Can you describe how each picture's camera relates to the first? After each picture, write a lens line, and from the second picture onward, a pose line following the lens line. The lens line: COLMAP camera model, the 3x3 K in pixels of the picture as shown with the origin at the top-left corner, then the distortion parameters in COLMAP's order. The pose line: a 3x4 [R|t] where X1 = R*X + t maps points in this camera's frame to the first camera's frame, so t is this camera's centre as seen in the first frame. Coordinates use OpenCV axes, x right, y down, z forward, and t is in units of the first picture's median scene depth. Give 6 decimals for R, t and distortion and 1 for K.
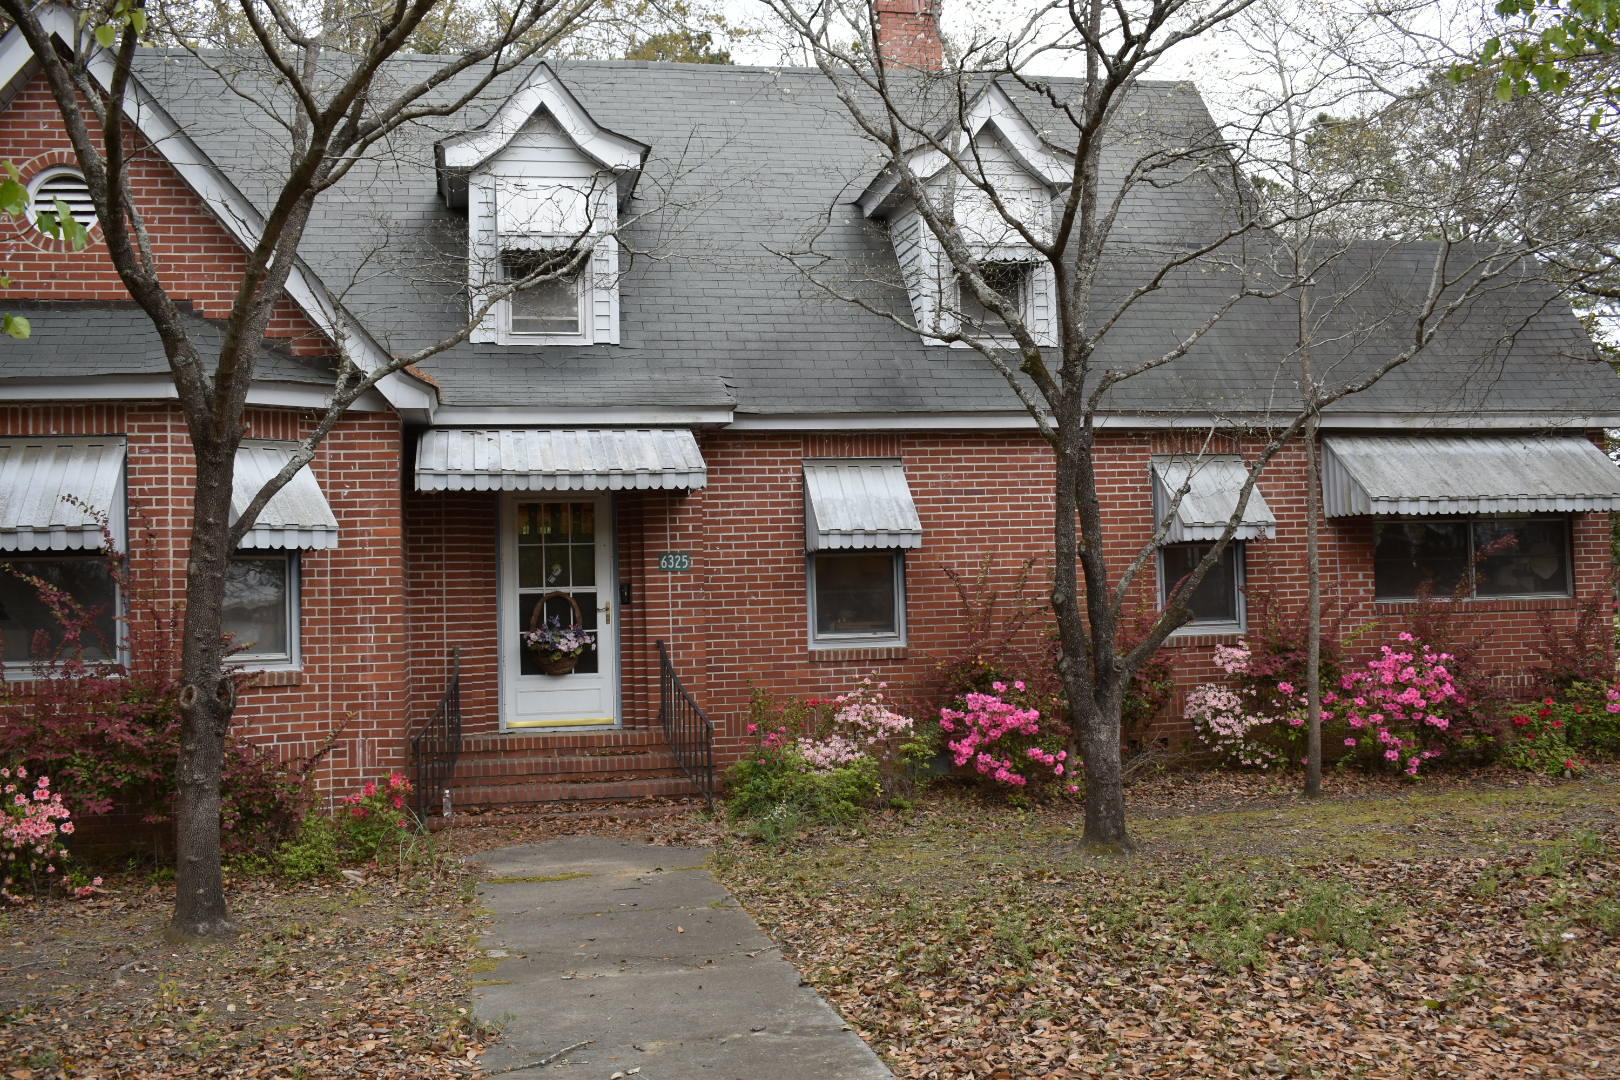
lens RADIAL K [[1619.7, 0, 810.0], [0, 1619.7, 540.0], [0, 0, 1]] dist [-0.053249, 0.000516]
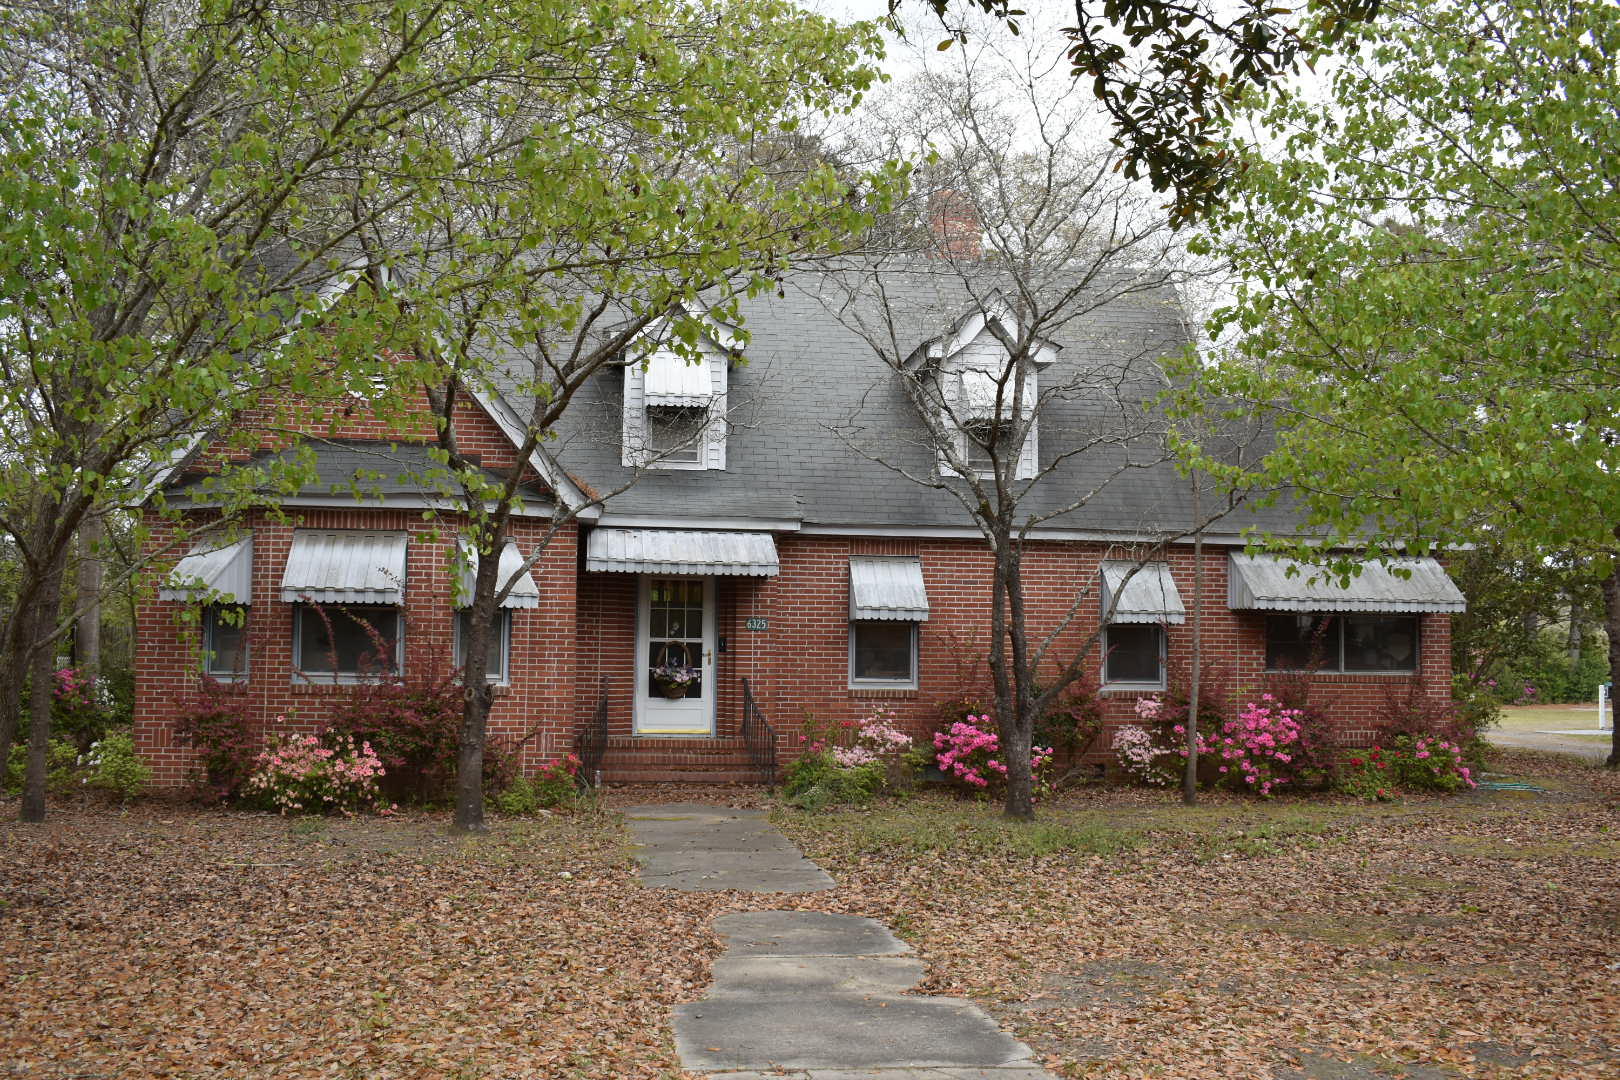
lens RADIAL K [[1619.7, 0, 810.0], [0, 1619.7, 540.0], [0, 0, 1]] dist [-0.053249, 0.000516]
pose [[0.997189, 0.036535, -0.065422, 0.057838], [-0.038640, 0.998766, -0.031206, -0.018722], [0.064201, 0.033646, 0.997370, -0.460496]]
